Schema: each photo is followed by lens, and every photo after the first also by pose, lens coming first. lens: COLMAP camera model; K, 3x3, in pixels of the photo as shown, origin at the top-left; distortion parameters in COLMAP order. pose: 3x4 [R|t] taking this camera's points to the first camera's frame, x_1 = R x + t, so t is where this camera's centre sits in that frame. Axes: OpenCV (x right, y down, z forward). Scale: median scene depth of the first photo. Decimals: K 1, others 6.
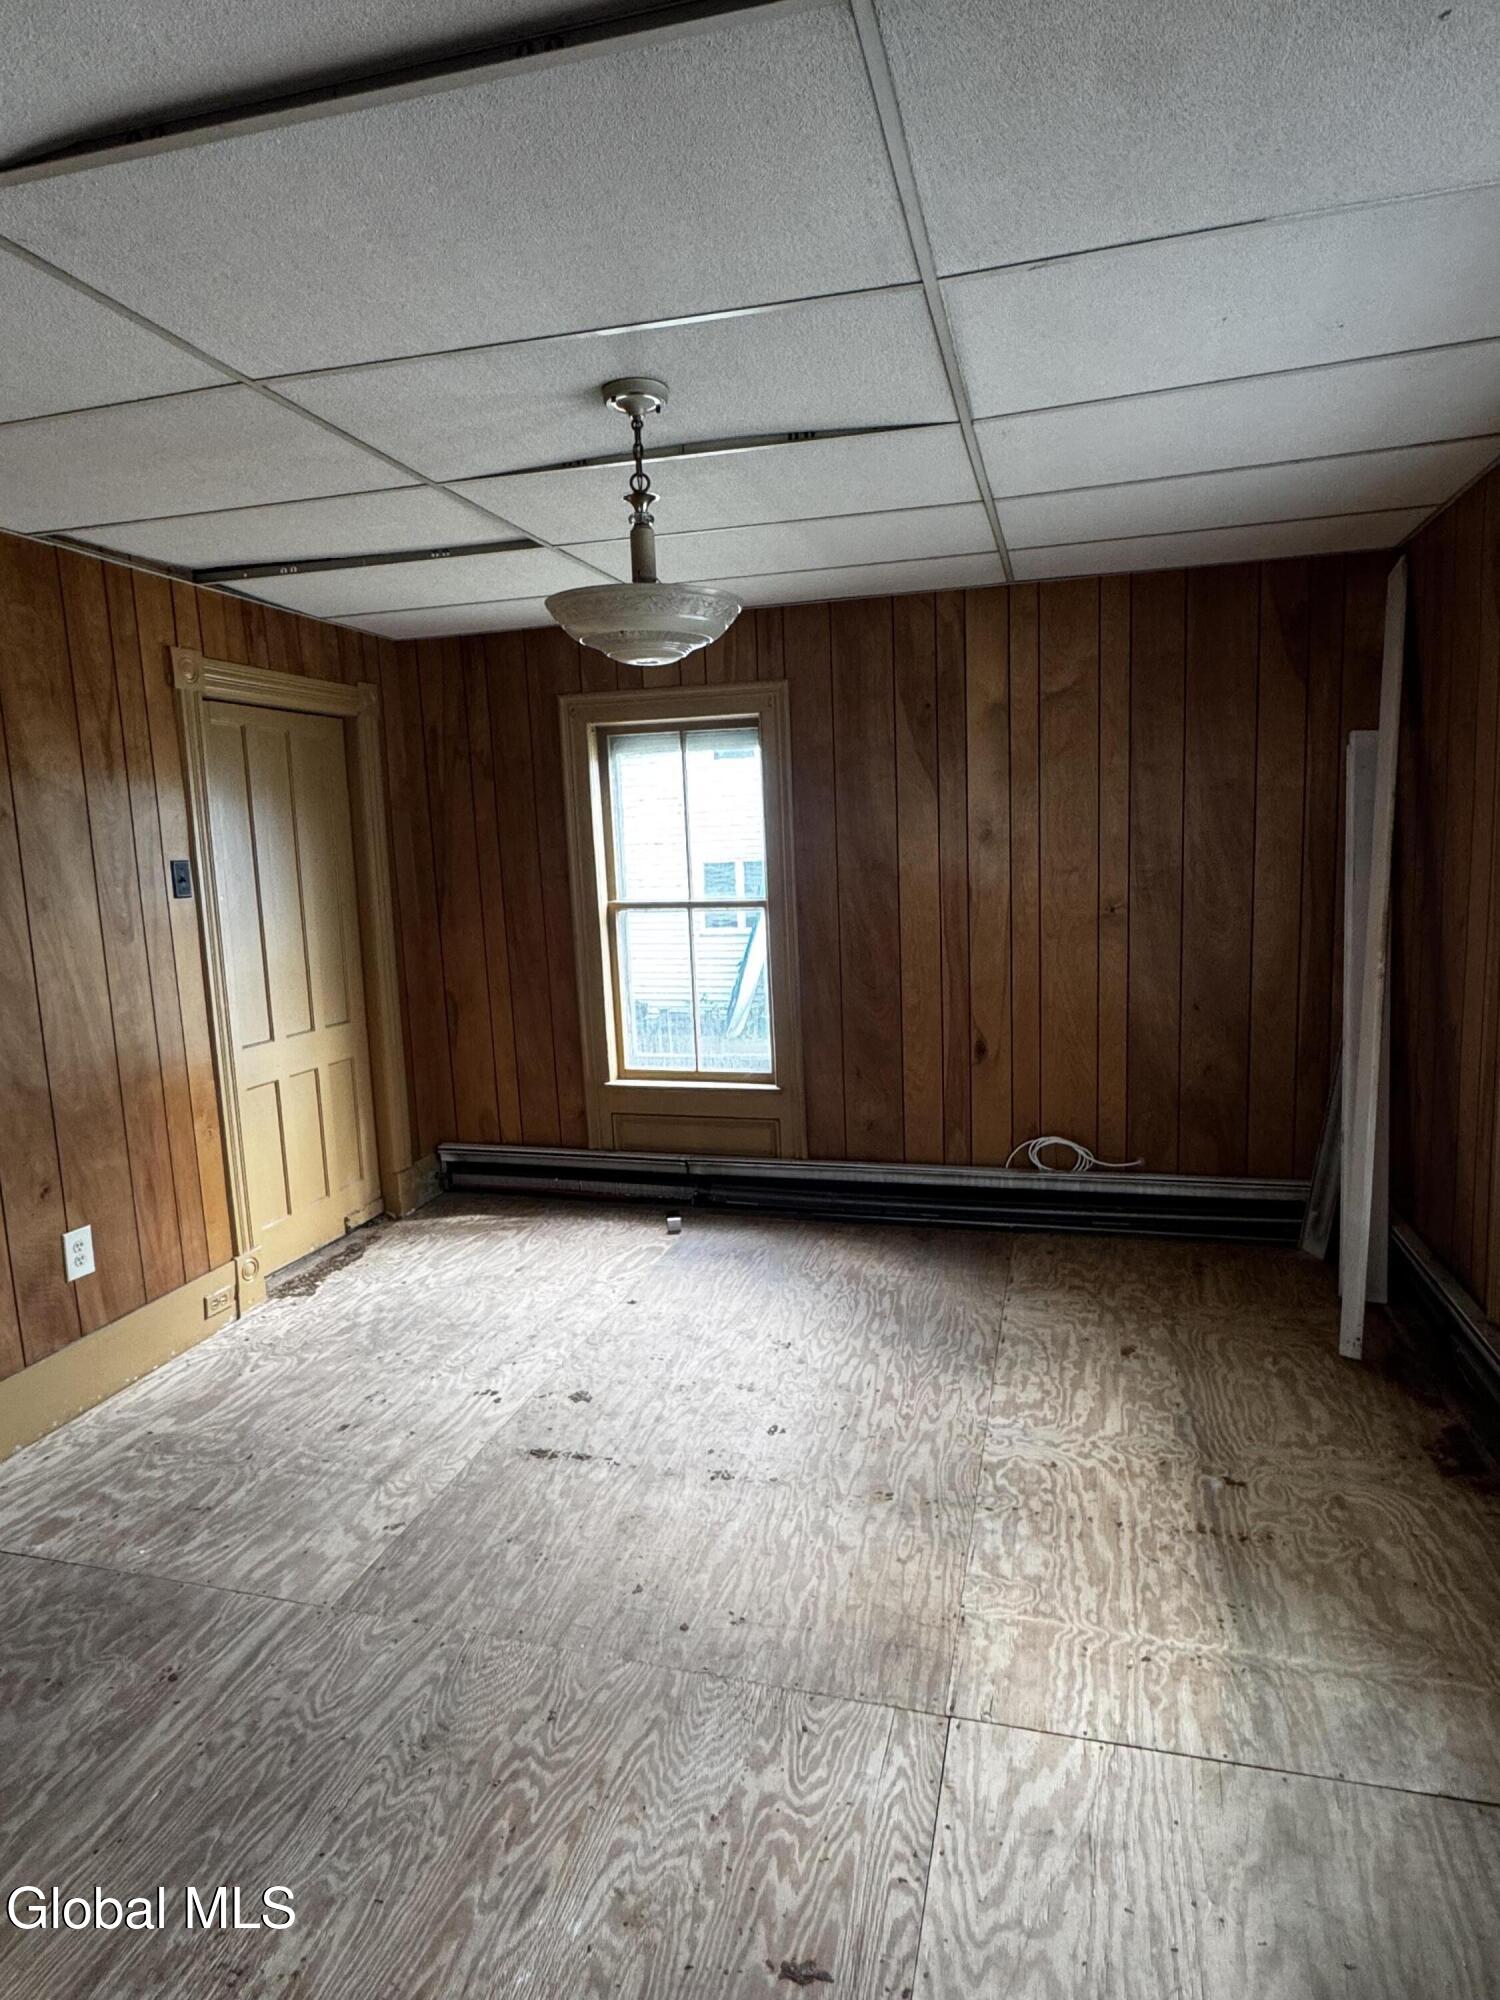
lens RADIAL K [[1124.5, 0, 753.2], [0, 1124.5, 993.4], [0, 0, 1]] dist [0.001017, 0.000791]
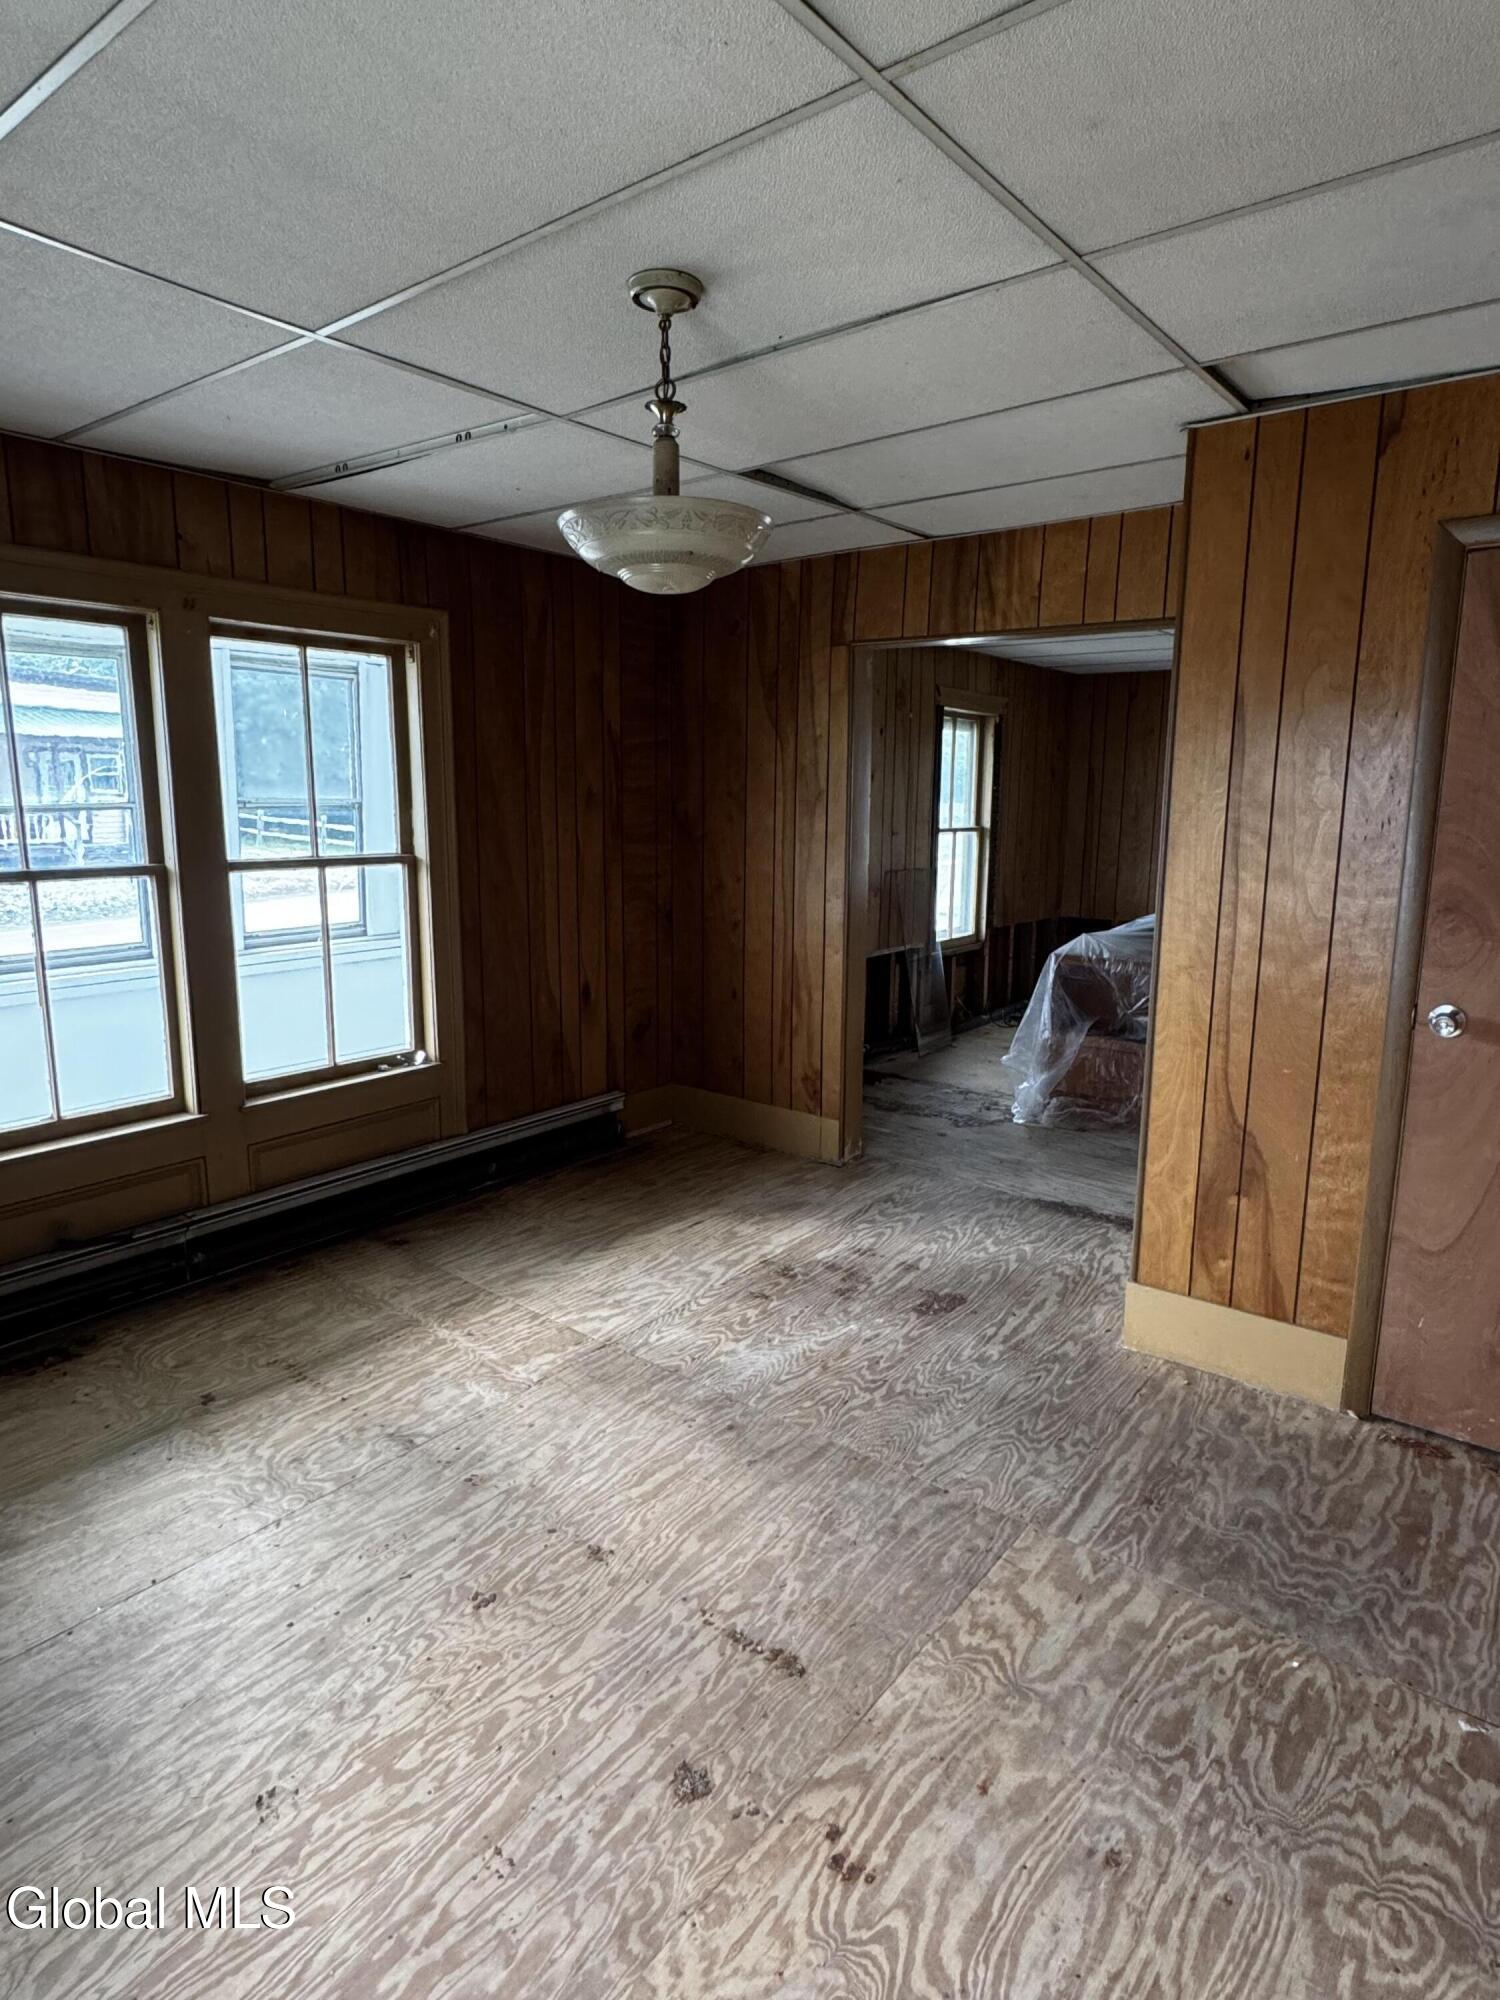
lens RADIAL K [[1124.5, 0, 753.2], [0, 1124.5, 993.4], [0, 0, 1]] dist [0.001017, 0.000791]
pose [[-0.923095, -0.039379, 0.382550, -0.511665], [0.077526, 0.955267, 0.285404, -0.231157], [-0.376676, 0.293113, -0.878749, 1.837986]]
